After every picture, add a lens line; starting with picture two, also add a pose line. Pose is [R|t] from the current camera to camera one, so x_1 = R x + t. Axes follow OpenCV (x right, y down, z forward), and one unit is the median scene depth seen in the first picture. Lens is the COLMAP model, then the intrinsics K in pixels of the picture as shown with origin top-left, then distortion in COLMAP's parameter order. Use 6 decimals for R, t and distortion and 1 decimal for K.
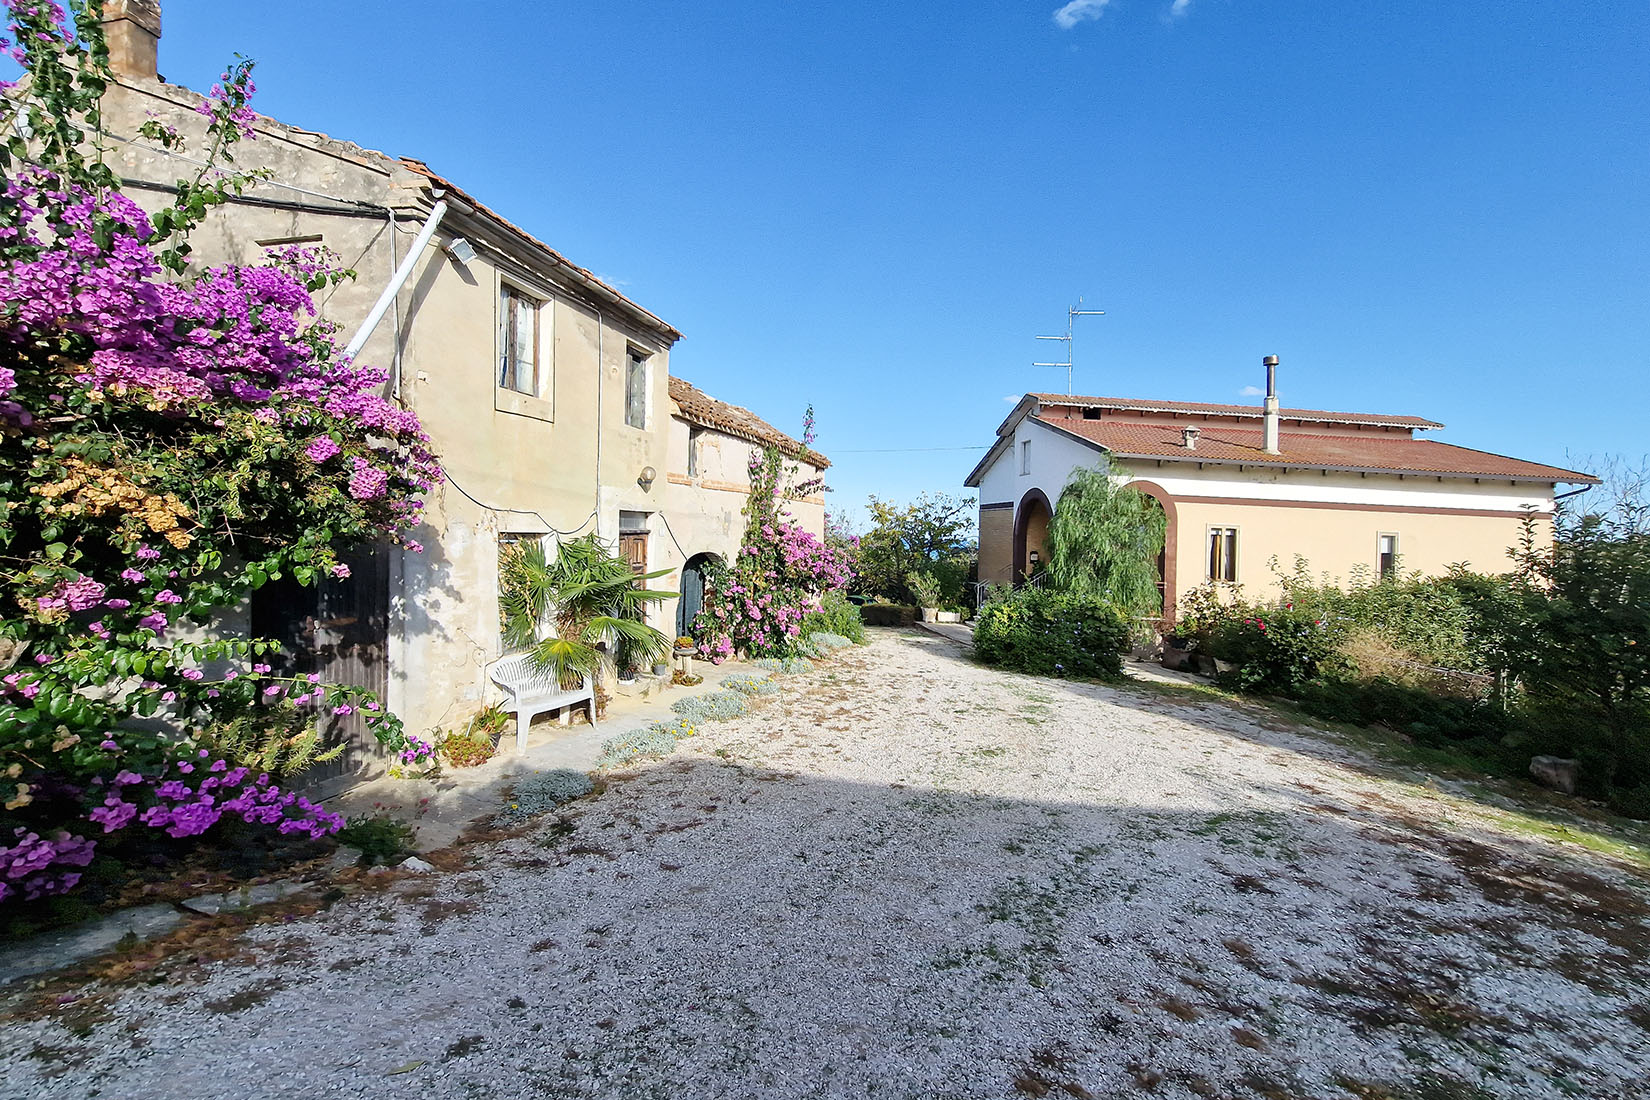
lens RADIAL K [[639.7, 0, 810.9], [0, 639.7, 562.4], [0, 0, 1]] dist [-0.001849, -0.000920]
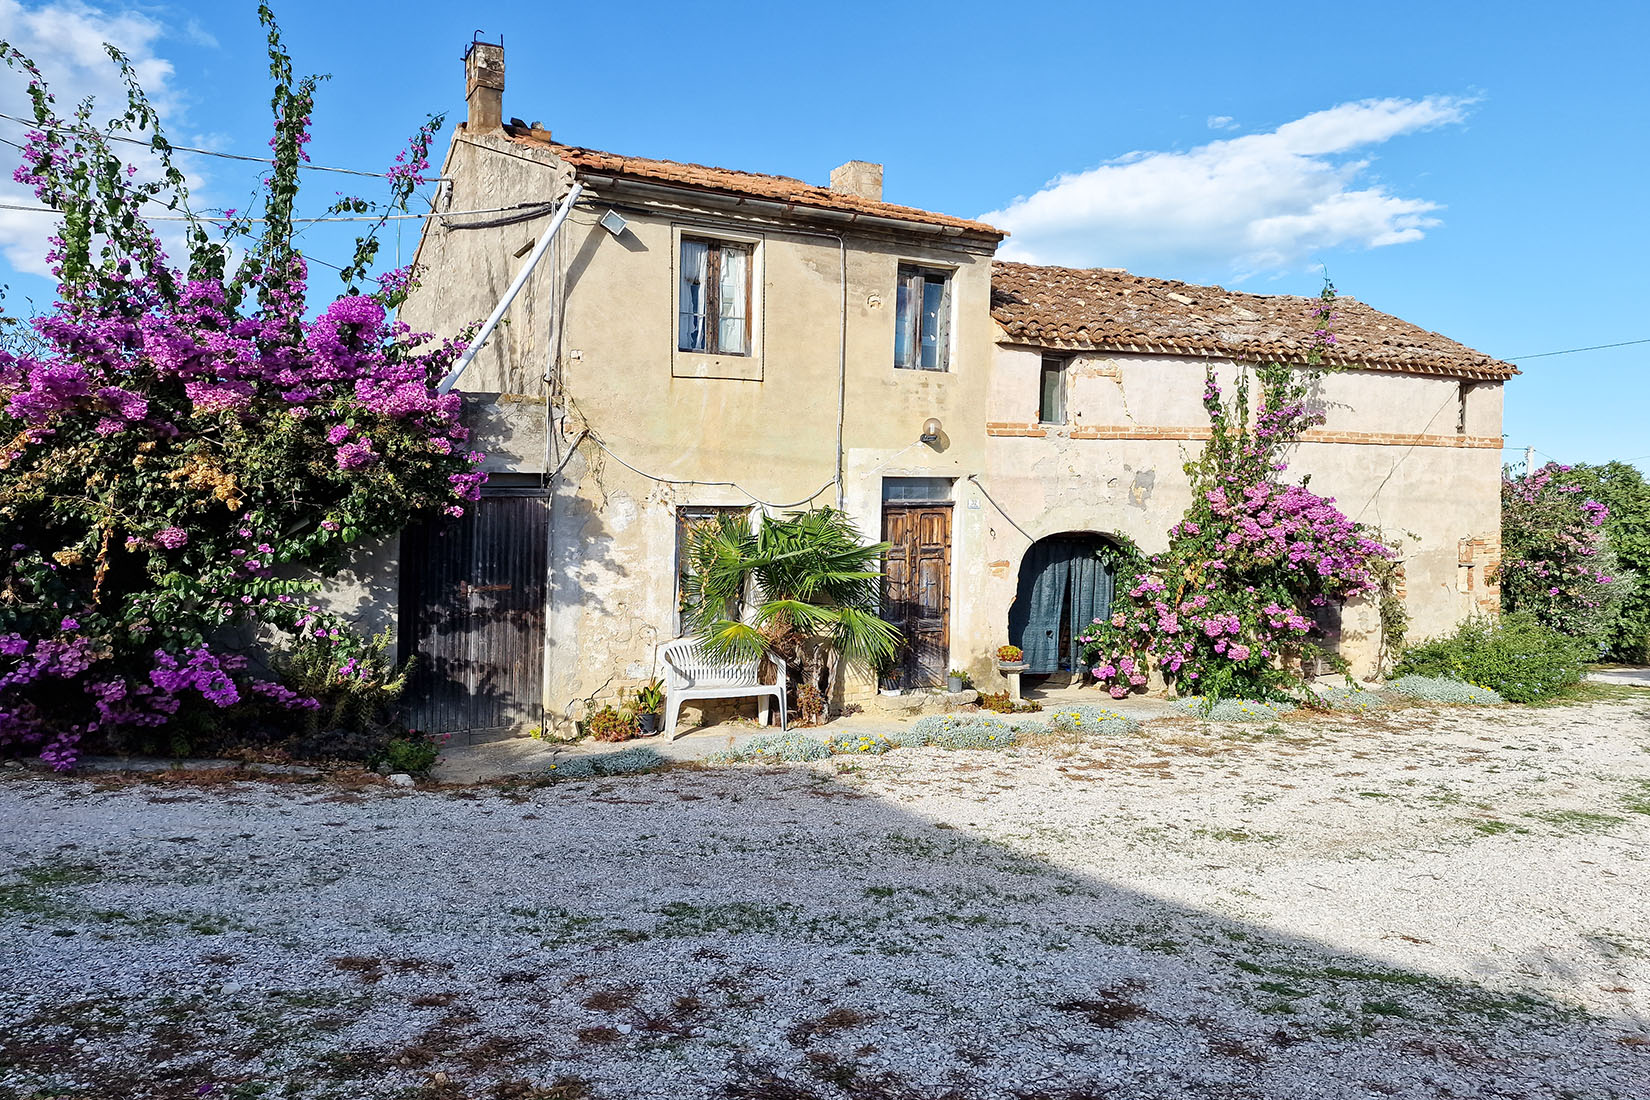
lens RADIAL K [[942.9, 0, 826.5], [0, 942.9, 544.3], [0, 0, 1]] dist [0.033333, -0.003355]
pose [[0.767012, -0.023504, -0.641203, 0.647088], [0.007732, 0.999595, -0.027393, 0.056328], [0.641587, 0.016053, 0.766883, 0.089281]]
